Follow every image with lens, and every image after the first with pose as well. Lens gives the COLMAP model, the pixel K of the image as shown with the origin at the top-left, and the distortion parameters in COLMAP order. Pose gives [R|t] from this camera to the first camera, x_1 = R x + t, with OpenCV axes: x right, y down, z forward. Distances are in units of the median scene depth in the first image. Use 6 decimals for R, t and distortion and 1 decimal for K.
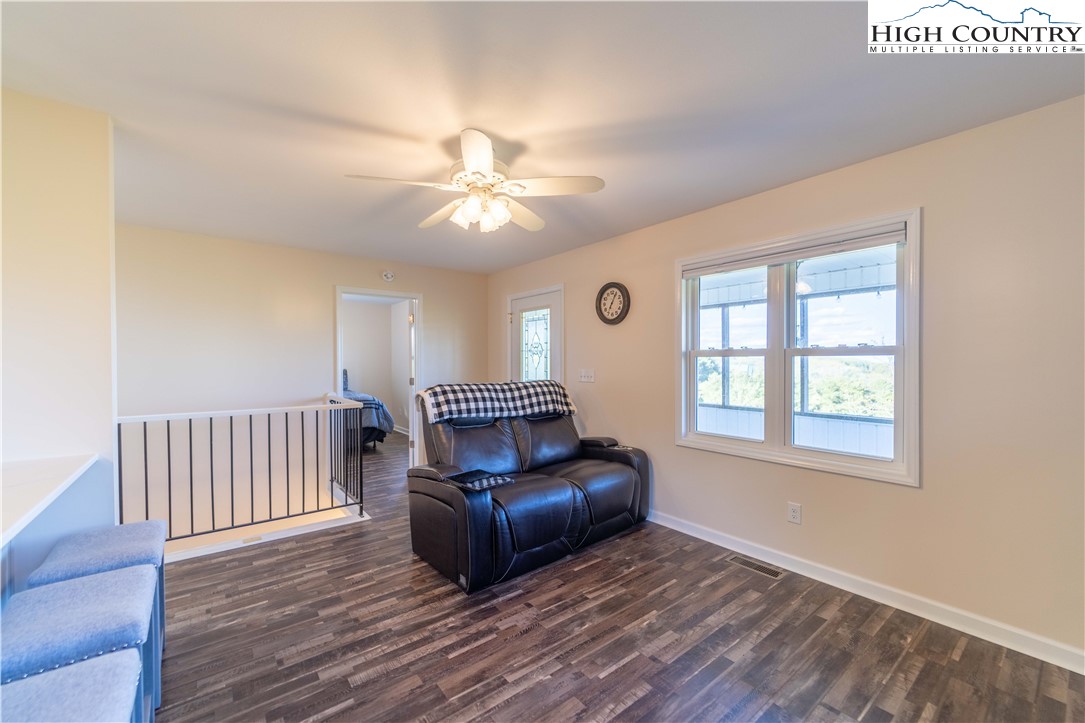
lens RADIAL K [[435.8, 0, 540.6], [0, 435.8, 364.0], [0, 0, 1]] dist [-0.000763, 0.000269]
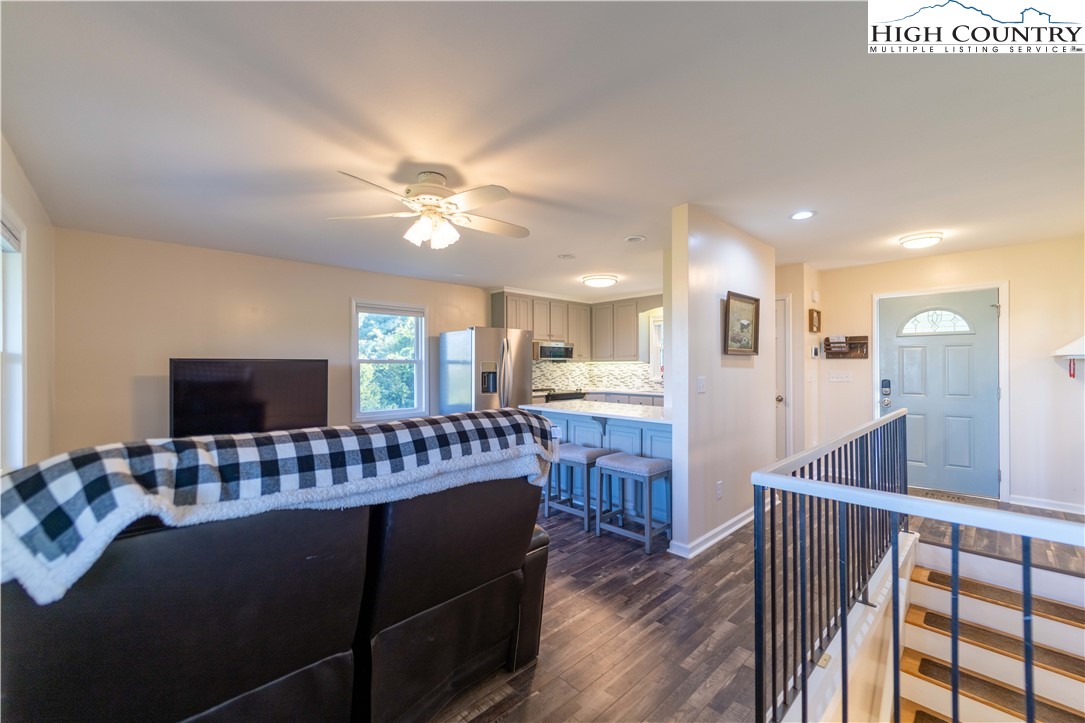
lens RADIAL K [[435.8, 0, 537.4], [0, 435.8, 360.7], [0, 0, 1]] dist [-0.000763, 0.000269]
pose [[-0.996408, 0.002914, -0.084638, -0.319227], [0.003625, 0.999959, -0.008246, -0.002939], [0.084610, -0.008523, -0.996378, 2.200076]]
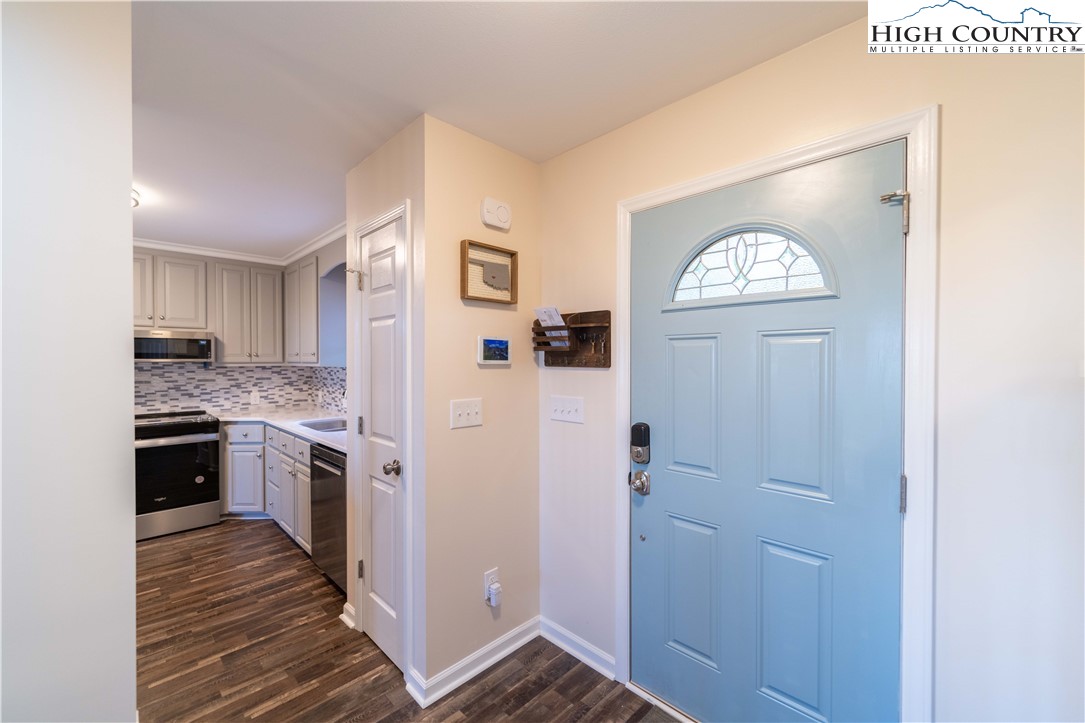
lens RADIAL K [[435.8, 0, 542.6], [0, 435.8, 363.5], [0, 0, 1]] dist [-0.000763, 0.000269]
pose [[-0.991626, 0.004402, -0.129064, -1.839527], [0.002650, 0.999902, 0.013742, -0.045313], [0.129112, 0.013285, -0.991541, 1.059405]]
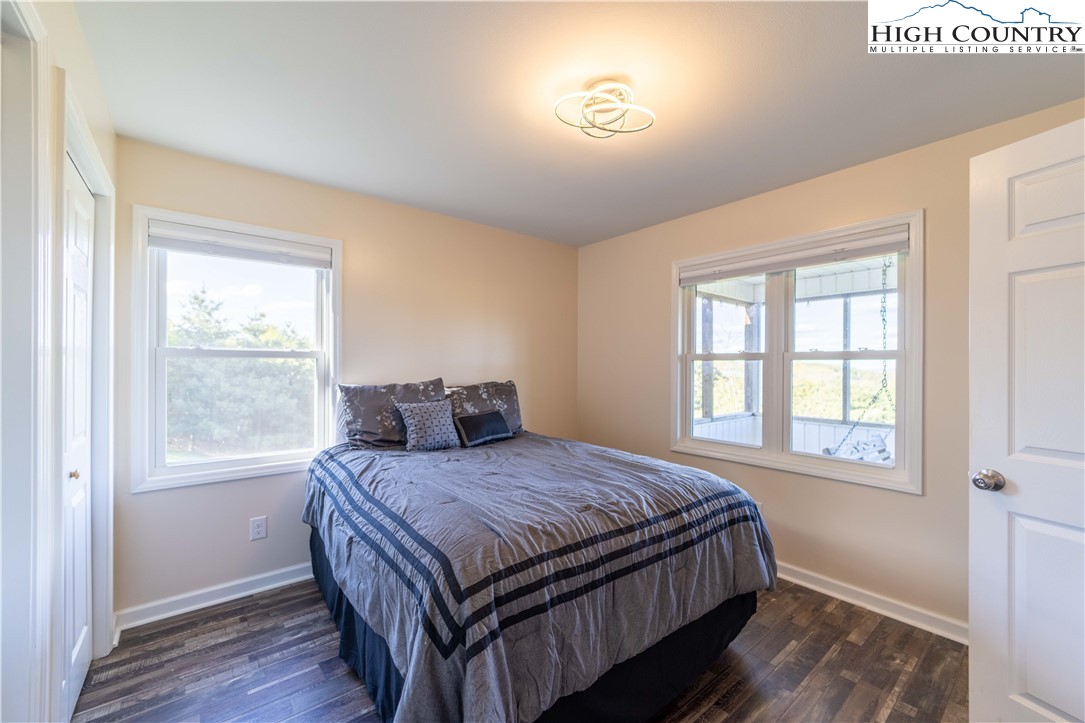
lens RADIAL K [[438.2, 0, 537.8], [0, 438.2, 364.1], [0, 0, 1]] dist [0.013642, 0.000396]
pose [[0.999686, 0.004197, 0.024688, -0.009846], [-0.004013, 0.999964, -0.007506, -0.000028], [-0.024719, 0.007404, 0.999667, 0.012800]]
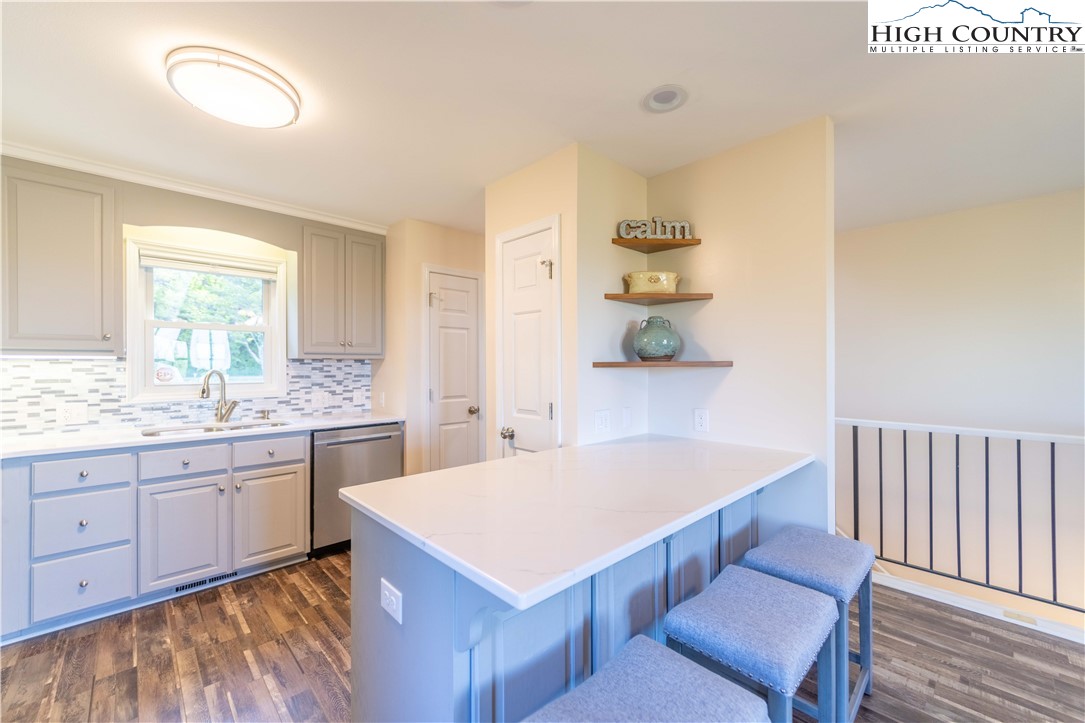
lens RADIAL K [[435.8, 0, 544.4], [0, 435.8, 364.0], [0, 0, 1]] dist [-0.000763, 0.000269]
pose [[0.099561, 0.001264, -0.995031, -0.072367], [-0.003998, 0.999992, 0.000871, -0.002909], [0.995023, 0.003892, 0.099566, 0.290446]]
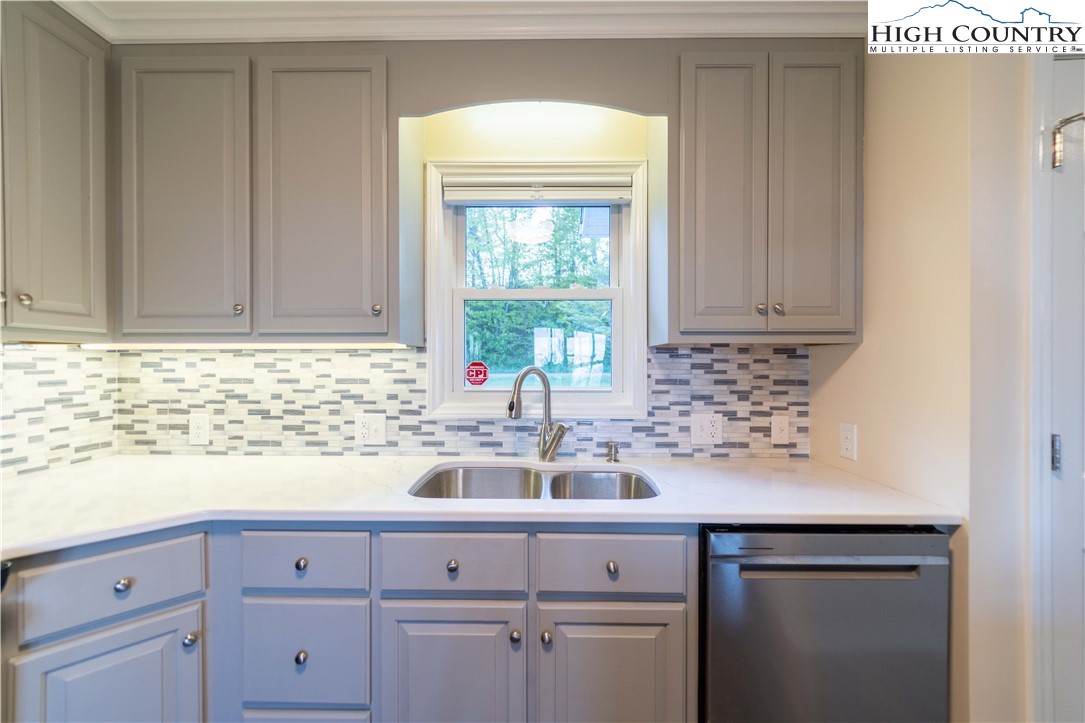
lens RADIAL K [[435.8, 0, 544.4], [0, 435.8, 365.8], [0, 0, 1]] dist [-0.000763, 0.000269]
pose [[-0.621326, 0.006579, -0.783525, -0.877288], [-0.003021, 0.999937, 0.010791, 0.009467], [0.783546, 0.009072, -0.621267, -0.079748]]
